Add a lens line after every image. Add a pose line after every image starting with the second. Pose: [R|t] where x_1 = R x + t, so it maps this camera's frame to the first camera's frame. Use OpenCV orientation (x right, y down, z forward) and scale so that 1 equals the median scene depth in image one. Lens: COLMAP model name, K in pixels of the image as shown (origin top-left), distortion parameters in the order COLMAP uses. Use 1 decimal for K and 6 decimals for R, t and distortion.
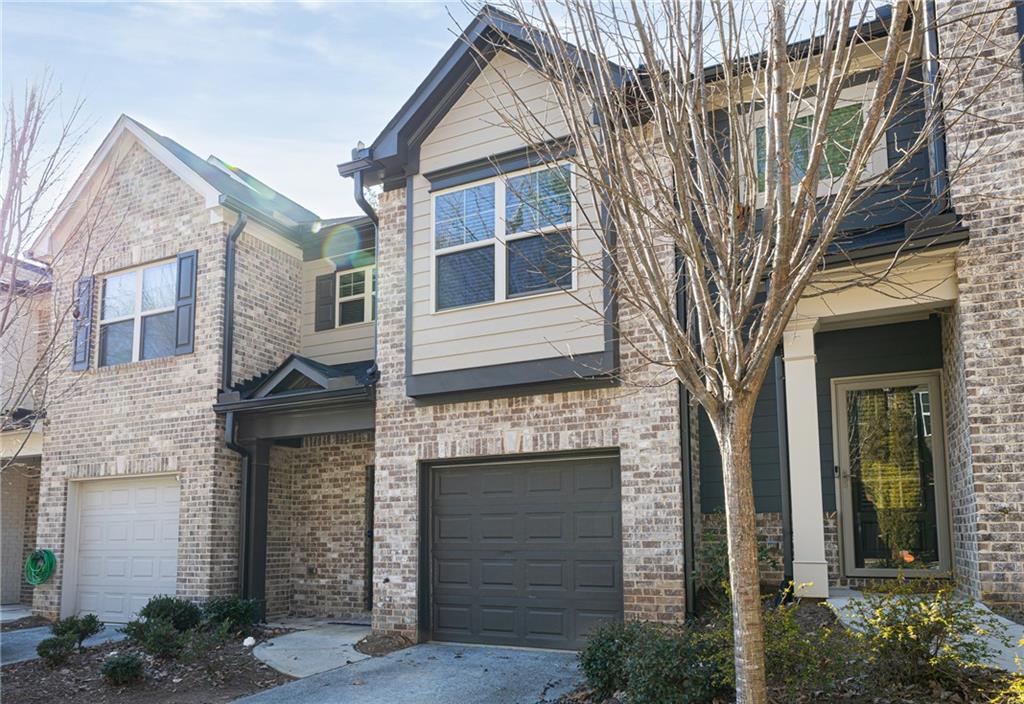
lens RADIAL K [[1113.7, 0, 512.0], [0, 1113.7, 352.0], [0, 0, 1]] dist [0.004651, -0.001133]
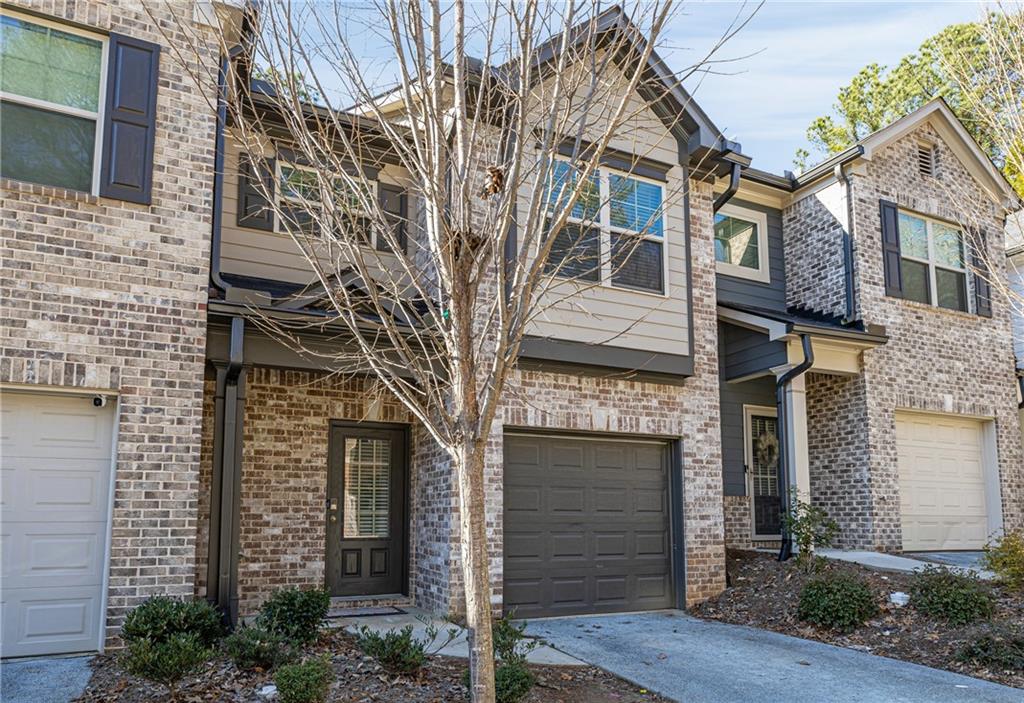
lens RADIAL K [[982.9, 0, 512.0], [0, 982.9, 372.5], [0, 0, 1]] dist [0.001487, -0.000672]
pose [[0.314766, 0.152629, 0.936817, -0.877651], [-0.154874, 0.982018, -0.107956, 0.145817], [-0.936449, -0.111108, 0.332744, 0.752170]]
